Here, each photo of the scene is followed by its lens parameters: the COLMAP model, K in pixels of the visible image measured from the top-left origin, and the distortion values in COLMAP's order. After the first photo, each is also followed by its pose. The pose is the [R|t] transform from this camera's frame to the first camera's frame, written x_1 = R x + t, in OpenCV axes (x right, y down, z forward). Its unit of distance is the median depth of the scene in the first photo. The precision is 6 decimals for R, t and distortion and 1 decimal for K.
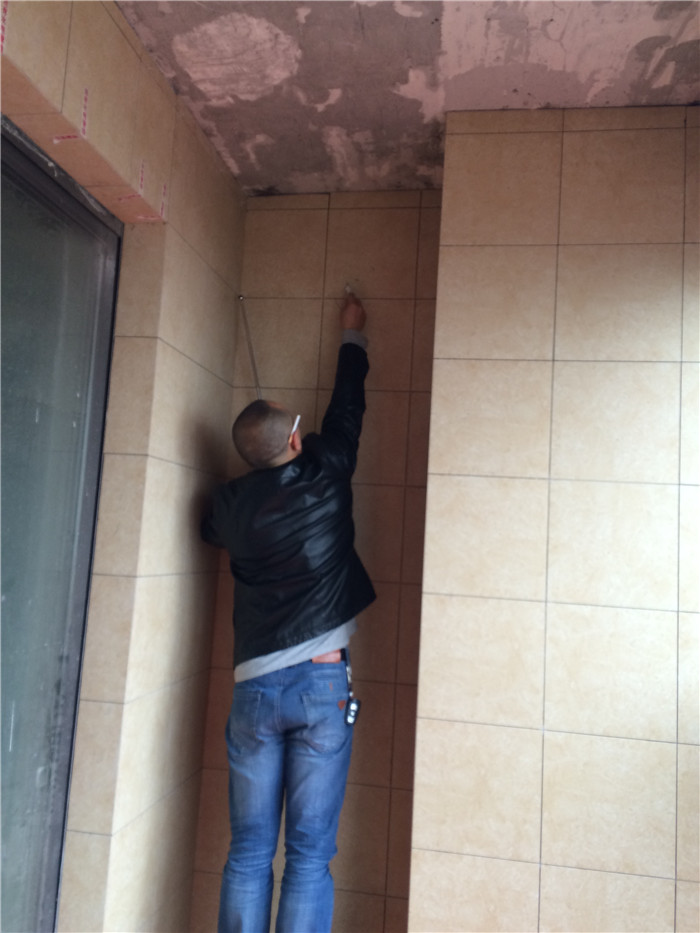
lens RADIAL K [[783.0, 0, 349.7], [0, 783.0, 462.3], [0, 0, 1]] dist [0.088259, -0.105855]
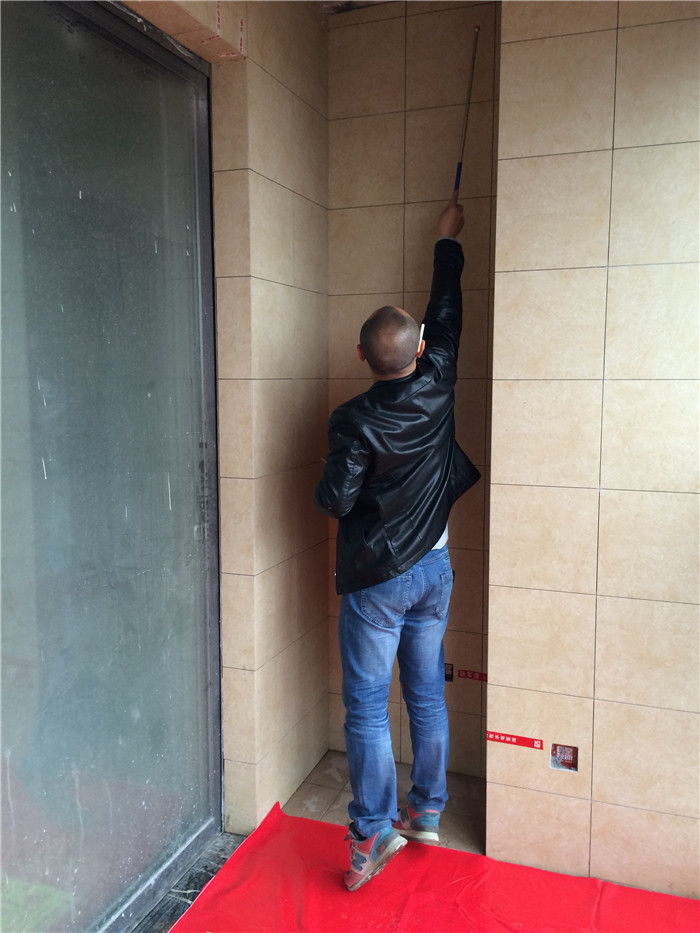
lens RADIAL K [[795.7, 0, 350.0], [0, 795.7, 466.5], [0, 0, 1]] dist [0.087186, -0.115694]
pose [[0.979951, -0.036096, -0.195940, 0.115798], [0.076742, 0.975954, 0.204020, 0.037115], [0.183864, -0.214967, 0.959158, -0.185407]]
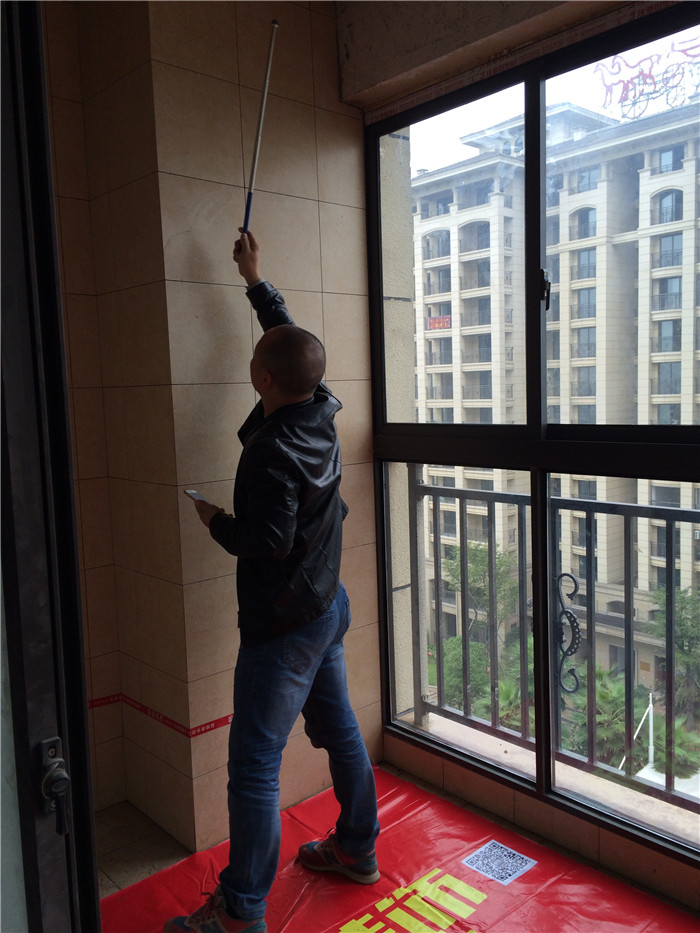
lens RADIAL K [[783.0, 0, 349.7], [0, 783.0, 462.3], [0, 0, 1]] dist [0.088259, -0.105855]
pose [[0.609919, -0.155933, 0.776971, -0.690797], [-0.012552, 0.978426, 0.206217, 0.035193], [-0.792364, -0.135528, 0.594803, 0.077196]]
